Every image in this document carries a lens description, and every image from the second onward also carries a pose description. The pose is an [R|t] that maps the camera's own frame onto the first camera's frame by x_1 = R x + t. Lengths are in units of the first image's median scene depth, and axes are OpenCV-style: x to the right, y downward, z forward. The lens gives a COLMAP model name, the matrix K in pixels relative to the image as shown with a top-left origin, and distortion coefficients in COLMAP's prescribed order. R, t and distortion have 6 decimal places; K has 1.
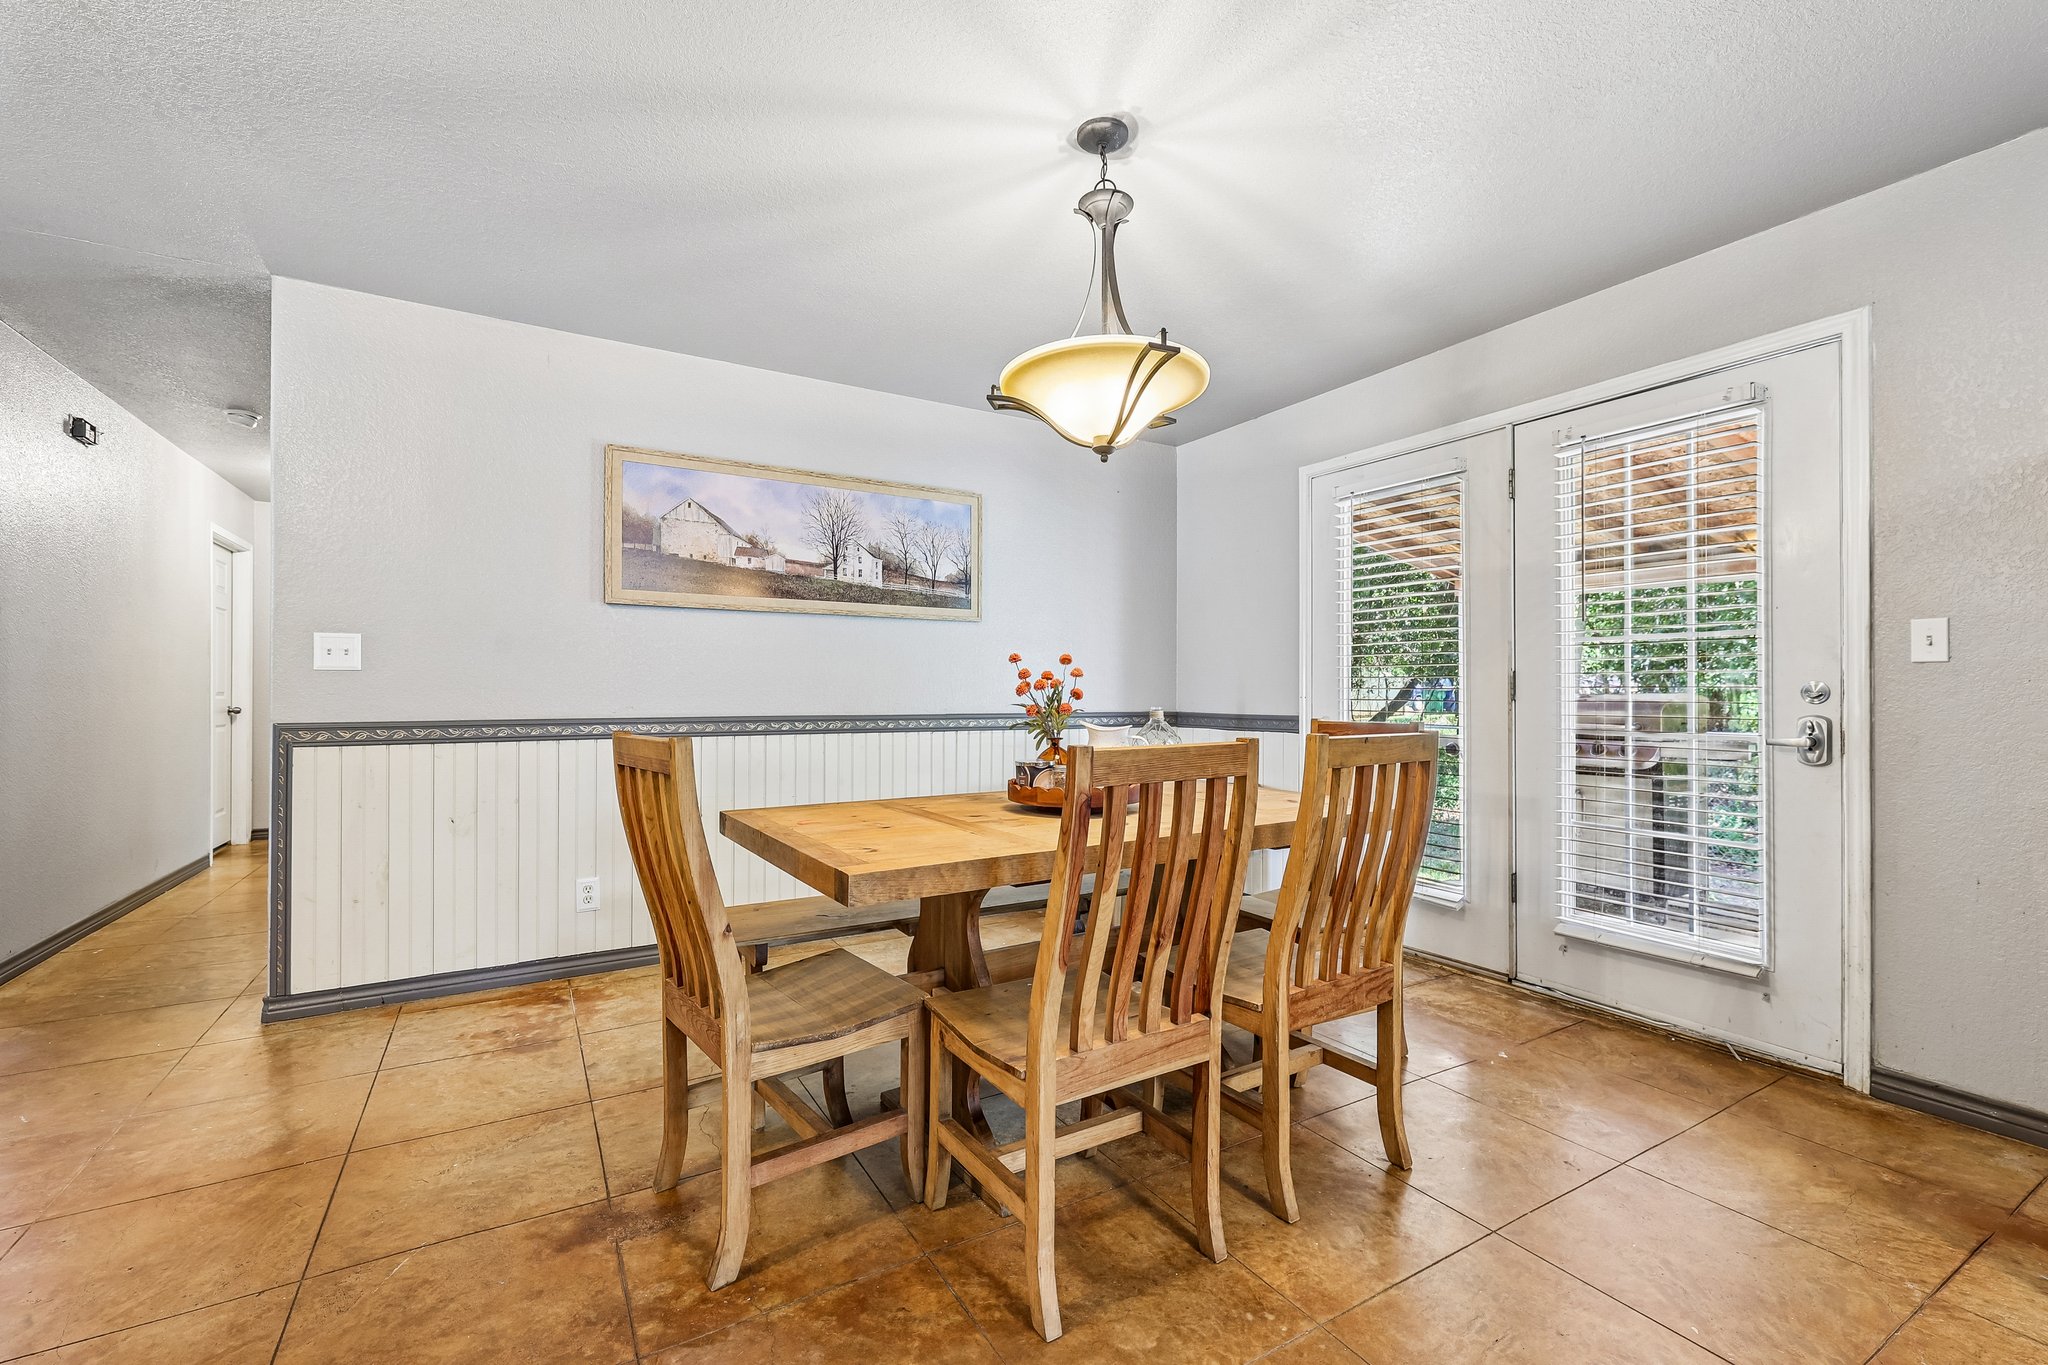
lens RADIAL K [[865.4, 0, 1029.5], [0, 865.4, 686.4], [0, 0, 1]] dist [0.000881, 0.000133]
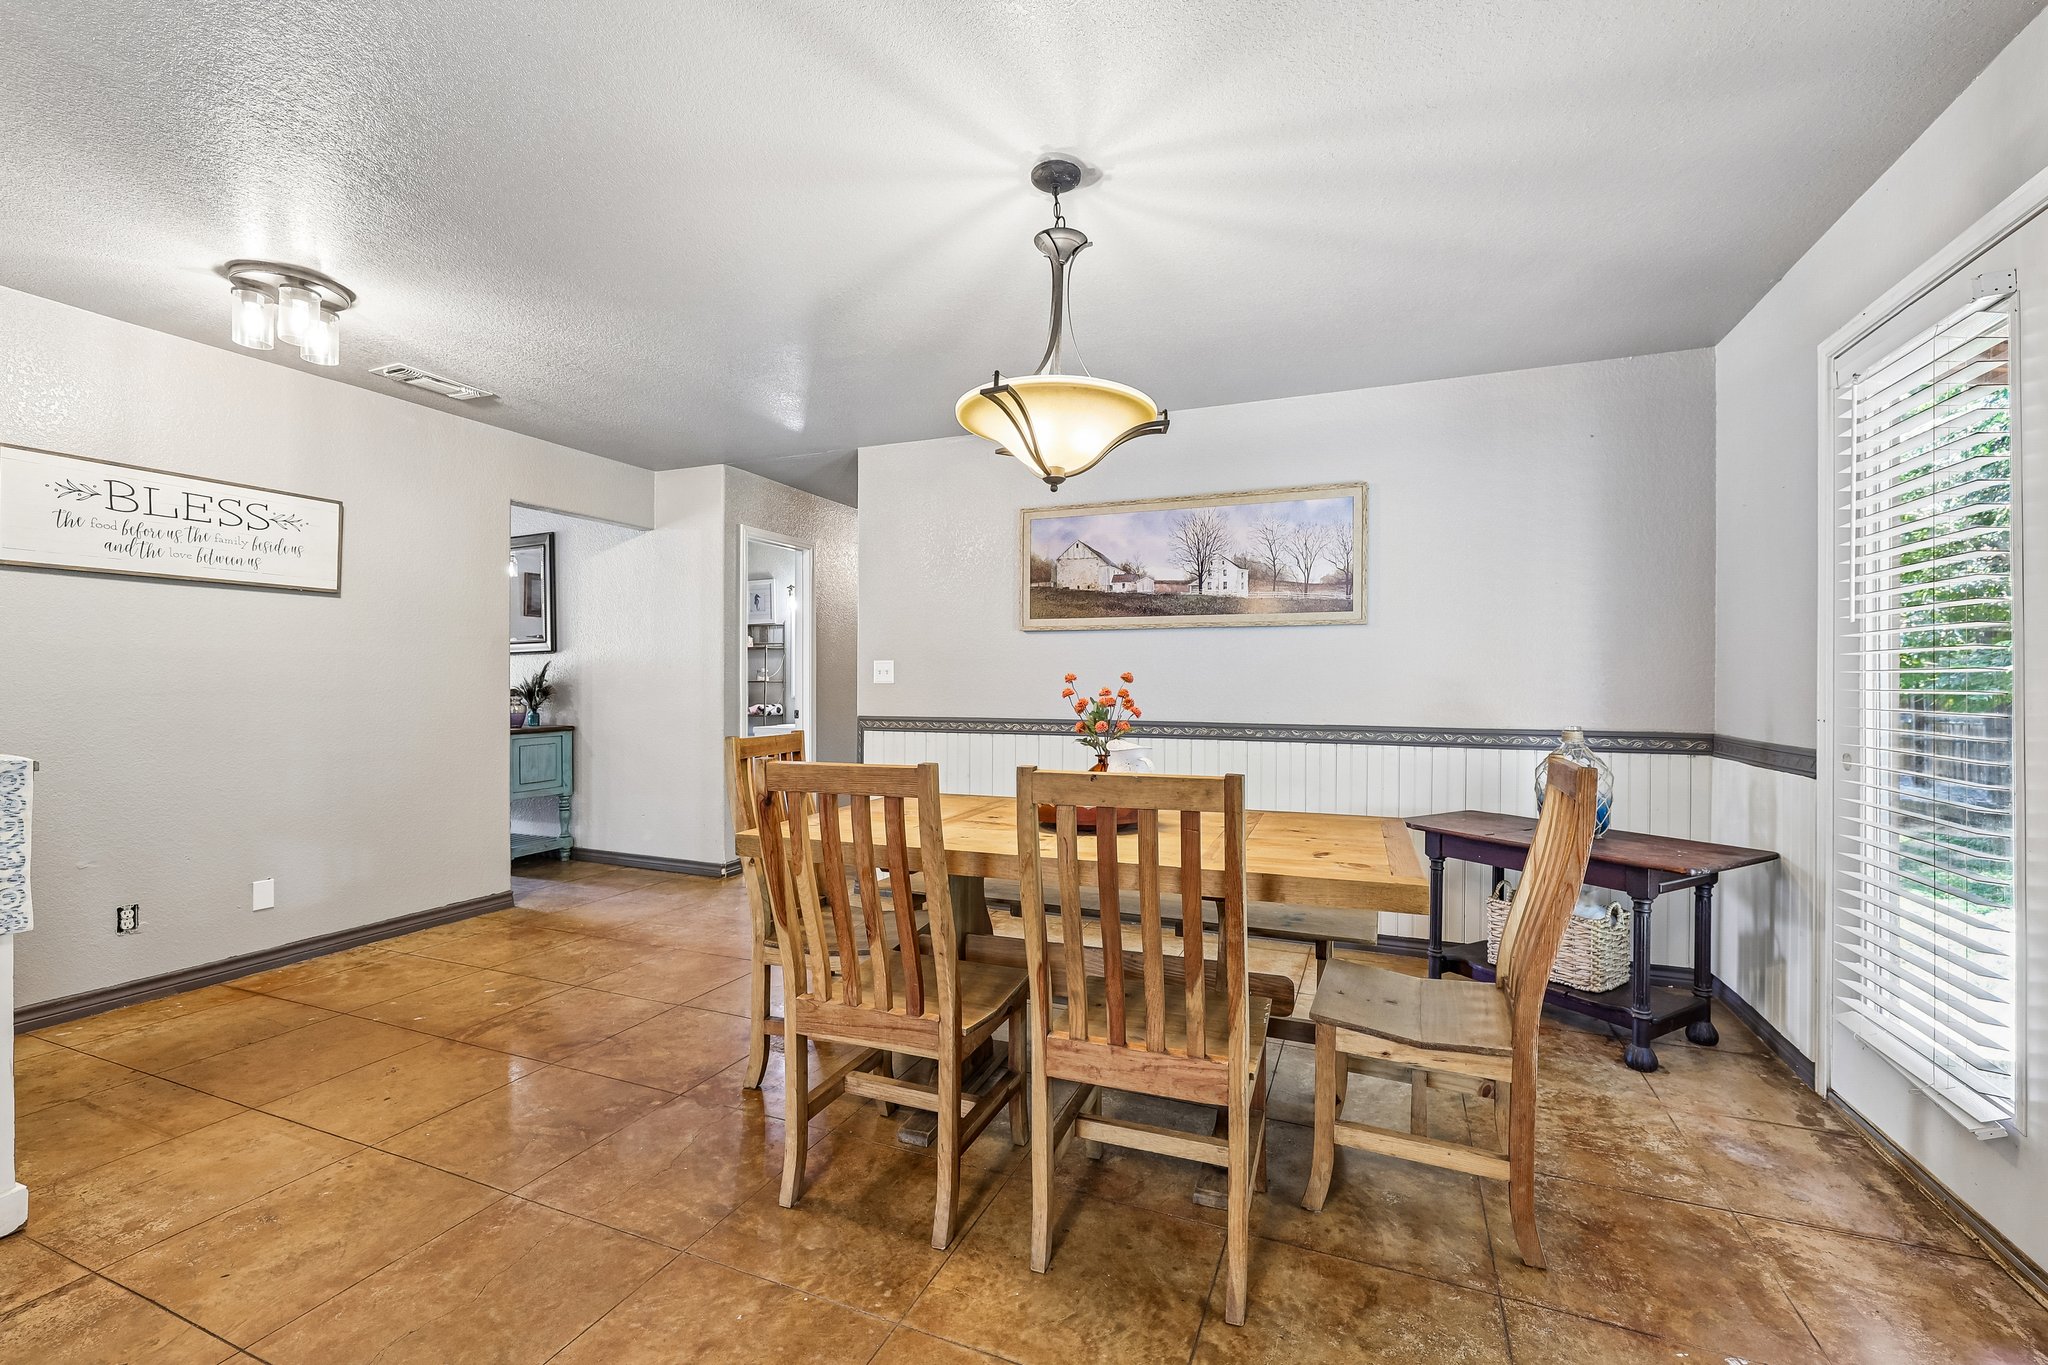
lens RADIAL K [[867.0, 0, 1024.0], [0, 867.0, 682.5], [0, 0, 1]] dist [0.000232, 0.000154]
pose [[0.597082, -0.000097, -0.802180, 0.527084], [0.002388, 0.999996, 0.001657, -0.018616], [0.802177, -0.002905, 0.597079, 0.204466]]
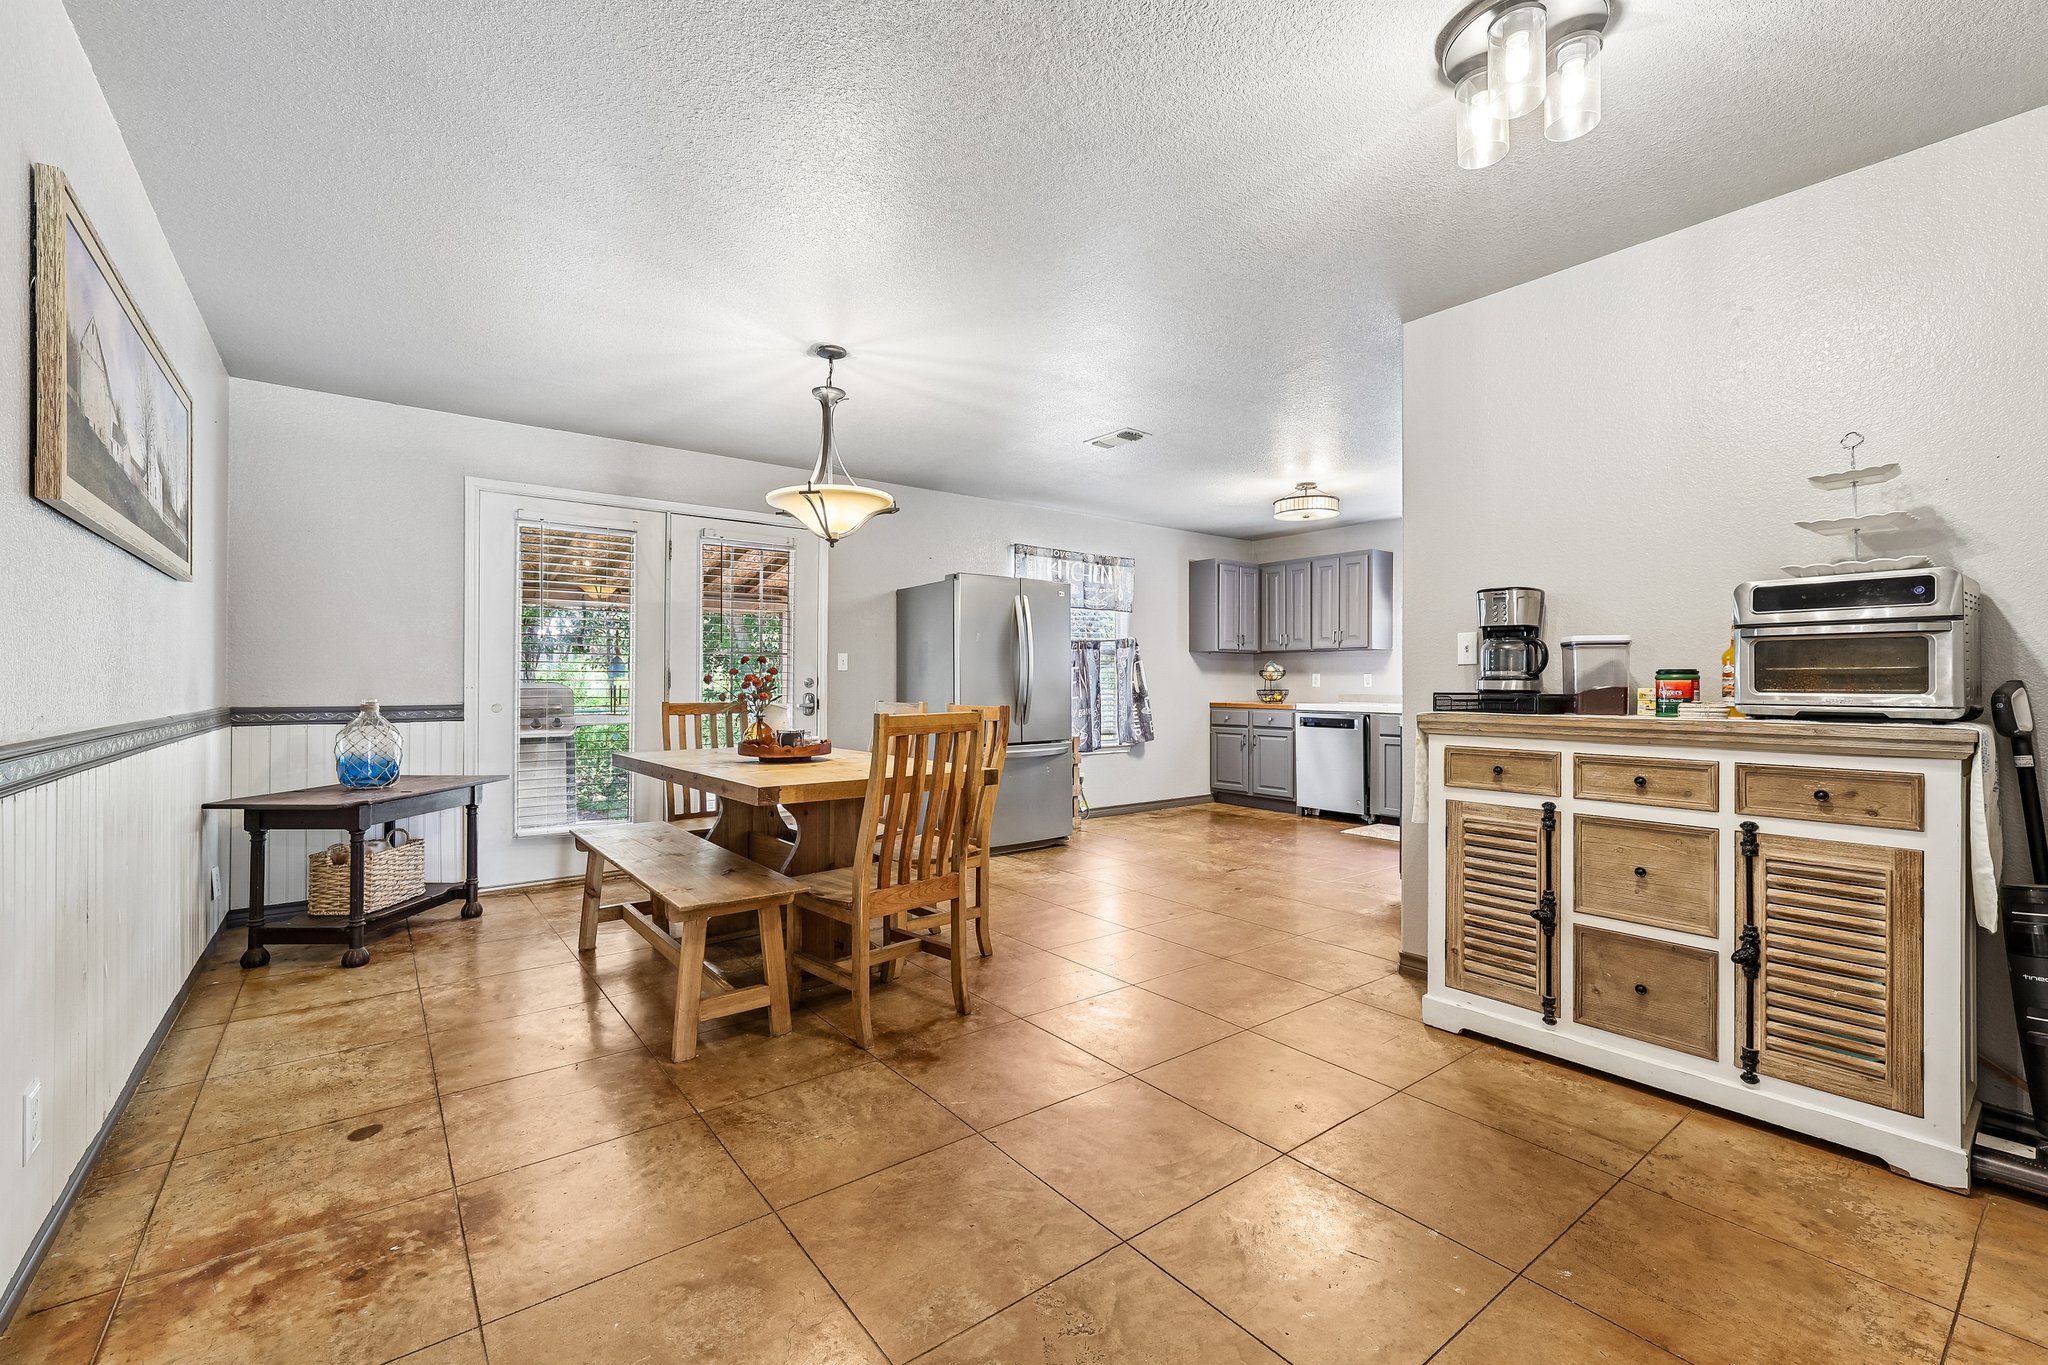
lens RADIAL K [[862.5, 0, 1029.1], [0, 862.5, 669.1], [0, 0, 1]] dist [-0.001200, -0.000302]
pose [[-0.127798, 0.014752, 0.991690, -0.956640], [-0.007602, 0.999845, -0.015853, 0.001149], [-0.991771, -0.009565, -0.127667, 0.487128]]
